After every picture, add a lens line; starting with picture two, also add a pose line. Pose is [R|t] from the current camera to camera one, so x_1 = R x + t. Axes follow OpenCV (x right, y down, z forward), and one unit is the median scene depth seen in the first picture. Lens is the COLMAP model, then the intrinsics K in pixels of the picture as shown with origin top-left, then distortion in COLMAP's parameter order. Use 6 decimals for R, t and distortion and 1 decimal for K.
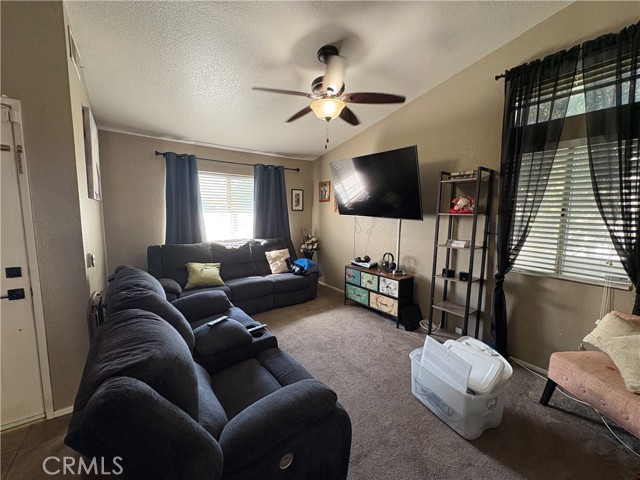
lens RADIAL K [[256.1, 0, 320.0], [0, 256.1, 240.0], [0, 0, 1]] dist [0.000682, 0.000152]
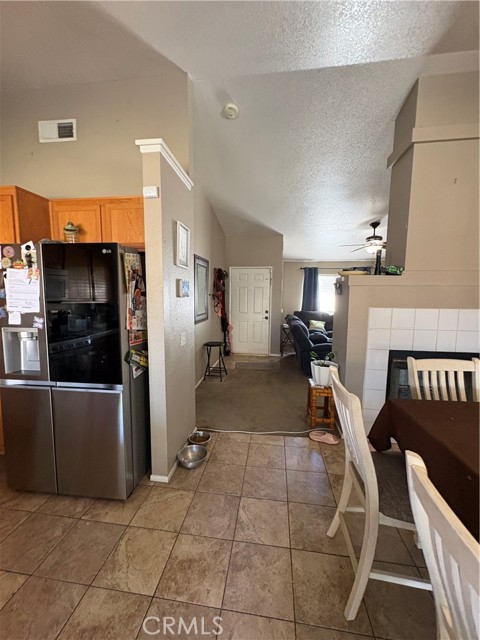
lens RADIAL K [[256.1, 0, 240.0], [0, 256.1, 320.0], [0, 0, 1]] dist [0.000682, 0.000152]
pose [[0.724264, 0.066024, -0.686354, 0.498254], [-0.076052, 0.996981, 0.015651, 0.097730], [0.685316, 0.040863, 0.727099, -0.899725]]
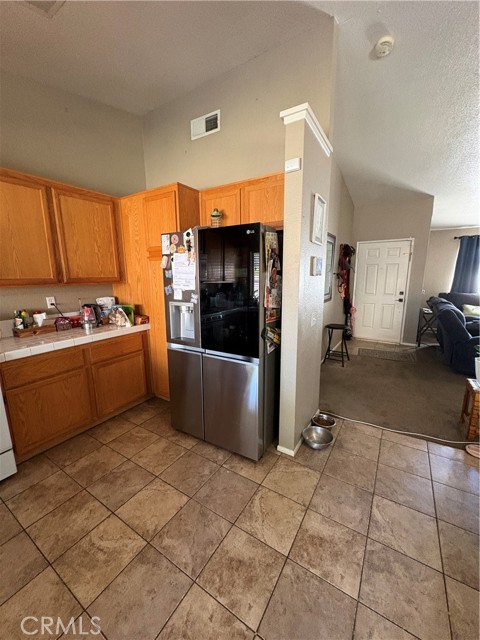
lens RADIAL K [[256.1, 0, 240.0], [0, 256.1, 320.0], [0, 0, 1]] dist [0.000682, 0.000152]
pose [[0.371053, 0.152333, -0.916032, 0.463141], [-0.089668, 0.987721, 0.127933, 0.103919], [0.924272, 0.034669, 0.380157, -0.928817]]
